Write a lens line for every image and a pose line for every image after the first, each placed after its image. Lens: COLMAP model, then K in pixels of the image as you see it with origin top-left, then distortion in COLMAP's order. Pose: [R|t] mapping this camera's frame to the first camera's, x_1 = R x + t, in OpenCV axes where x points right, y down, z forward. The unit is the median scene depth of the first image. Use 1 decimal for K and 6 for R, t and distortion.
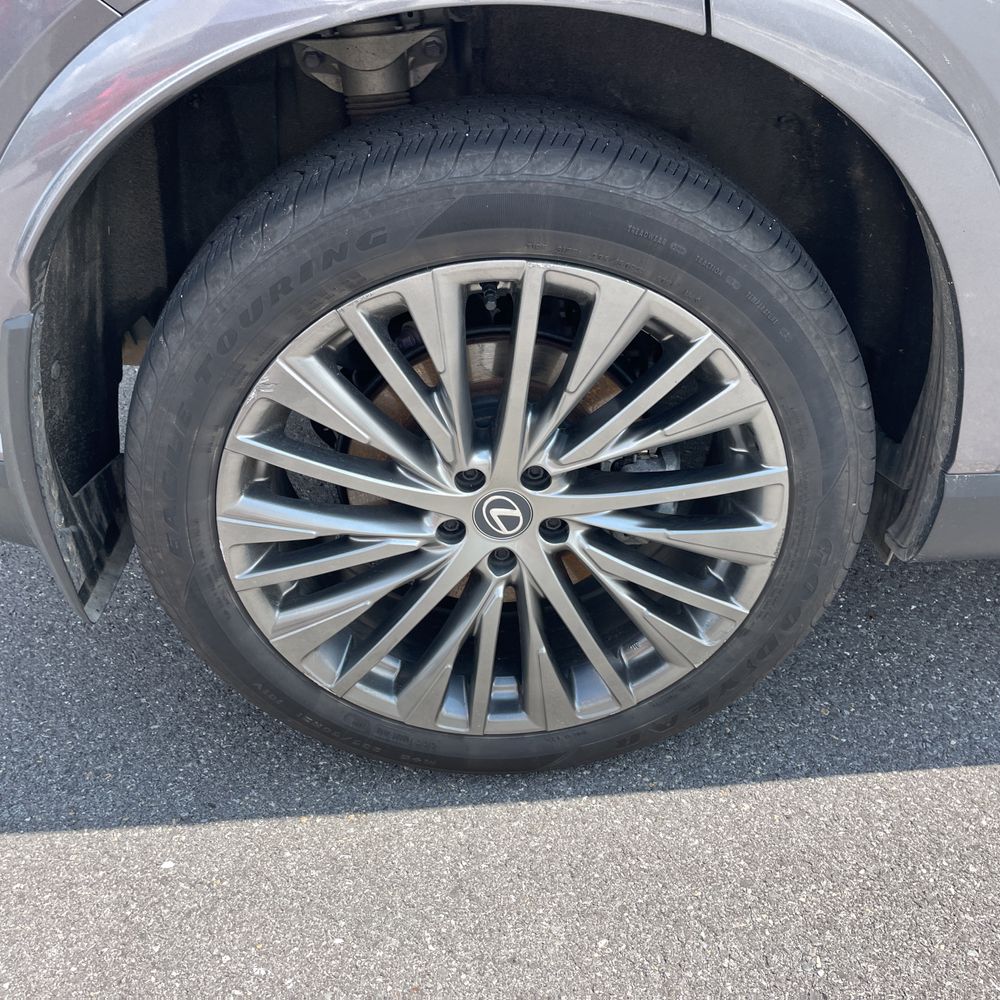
lens RADIAL K [[1014.3, 0, 485.0], [0, 1014.3, 486.1], [0, 0, 1]] dist [0.080254, -0.105567]
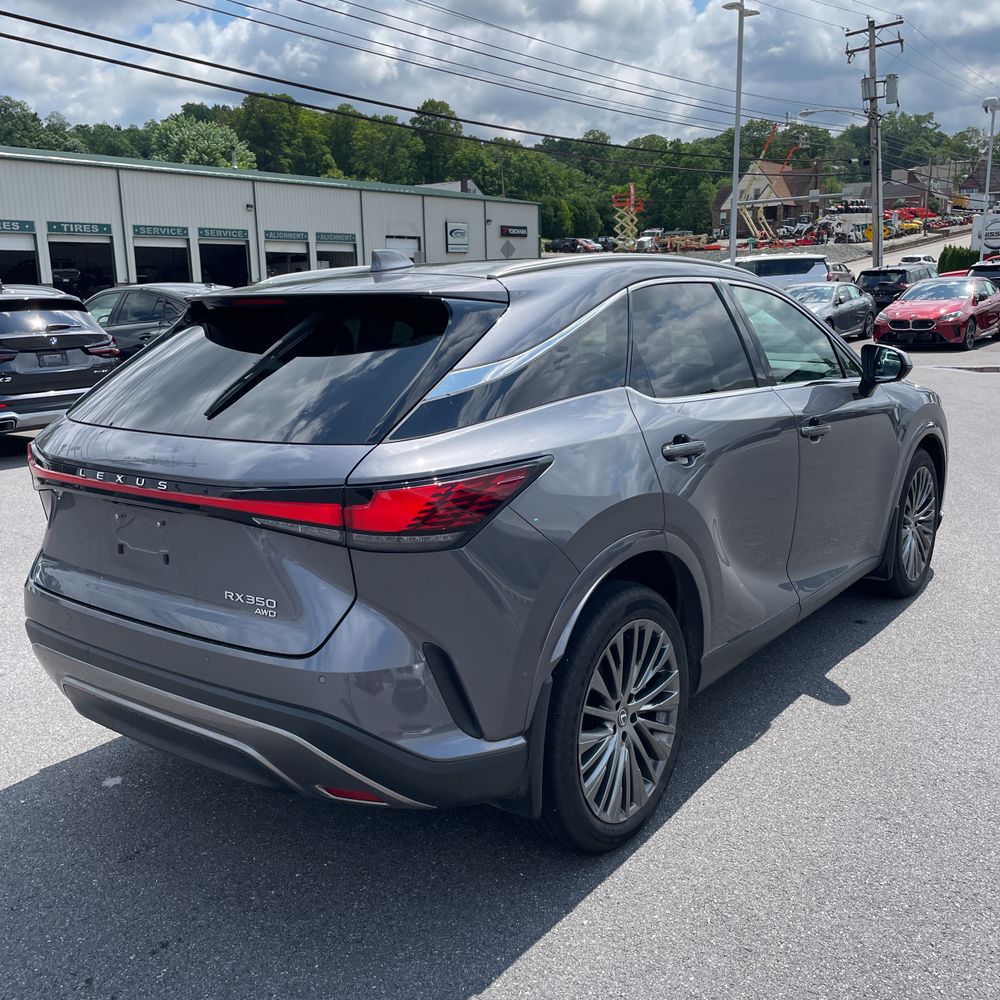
lens RADIAL K [[1036.5, 0, 483.5], [0, 1036.5, 464.3], [0, 0, 1]] dist [0.058651, -0.035487]
pose [[0.634193, -0.102237, 0.766386, -2.421605], [0.414533, 0.881675, -0.225414, -0.101180], [-0.652658, 0.460648, 0.601532, -0.801387]]
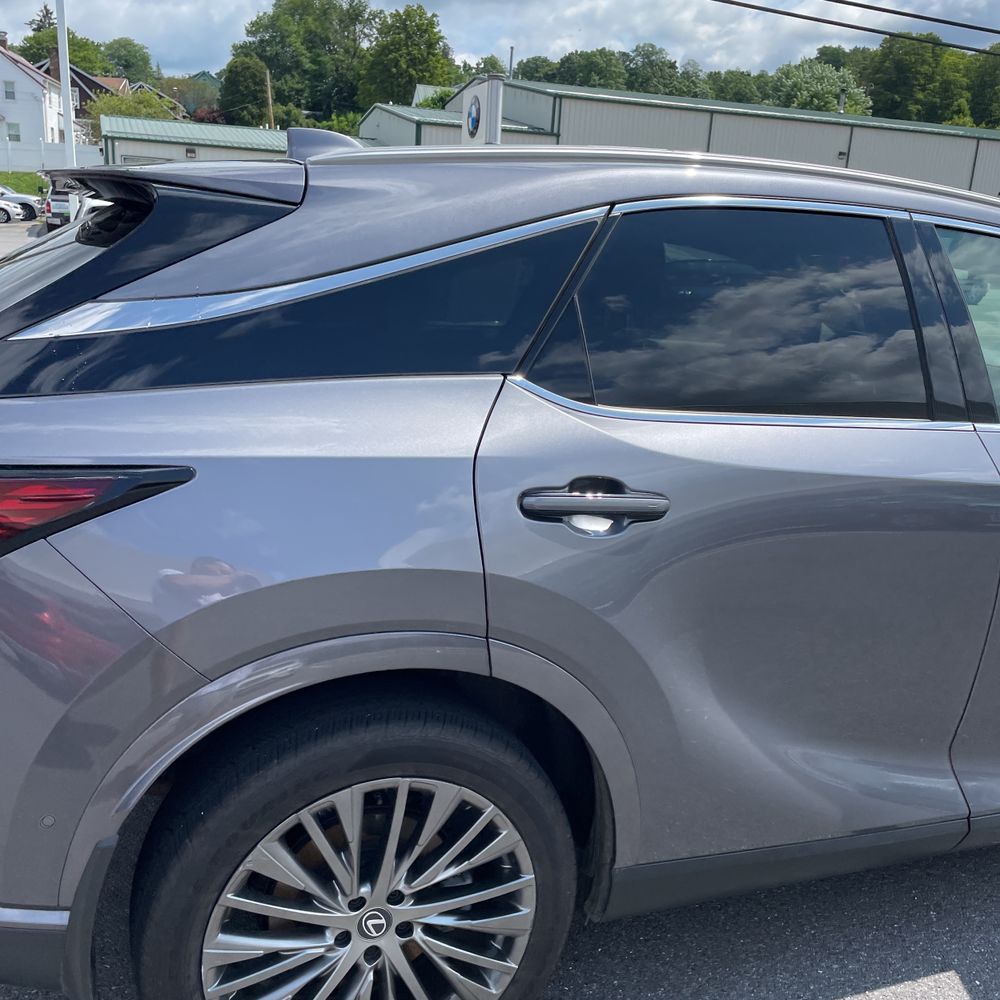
lens RADIAL K [[1021.6, 0, 484.1], [0, 1021.6, 494.1], [0, 0, 1]] dist [0.100163, -0.144390]
pose [[0.942250, 0.011048, 0.334727, -0.400426], [0.094236, 0.950329, -0.296638, -0.123523], [-0.321378, 0.311051, 0.894407, -0.803262]]
